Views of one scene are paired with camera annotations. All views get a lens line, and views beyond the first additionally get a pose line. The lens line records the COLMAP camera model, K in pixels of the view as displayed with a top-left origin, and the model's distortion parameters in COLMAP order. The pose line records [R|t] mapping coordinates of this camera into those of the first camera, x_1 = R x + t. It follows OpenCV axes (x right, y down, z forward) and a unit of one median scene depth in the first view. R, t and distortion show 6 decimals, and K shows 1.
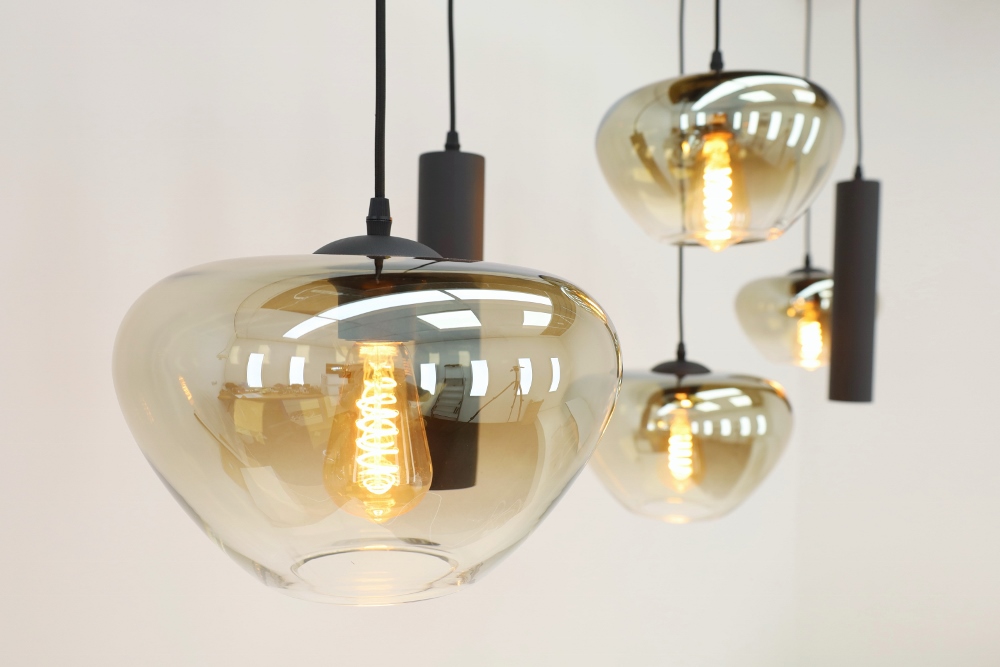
lens RADIAL K [[939.9, 0, 500.0], [0, 939.9, 333.5], [0, 0, 1]] dist [0.004977, -0.001446]
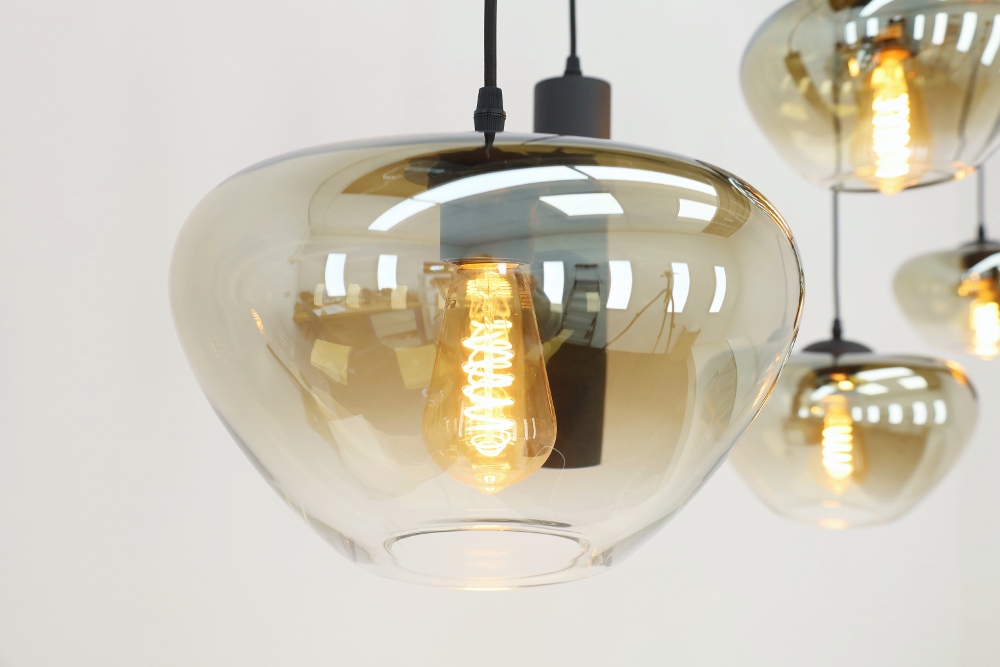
lens RADIAL K [[959.2, 0, 500.0], [0, 959.2, 333.5], [0, 0, 1]] dist [0.030583, 0.004846]
pose [[0.993315, -0.007002, -0.115222, -0.021593], [0.004011, 0.999649, -0.026172, 0.079143], [0.115365, 0.025535, 0.992995, 0.152799]]
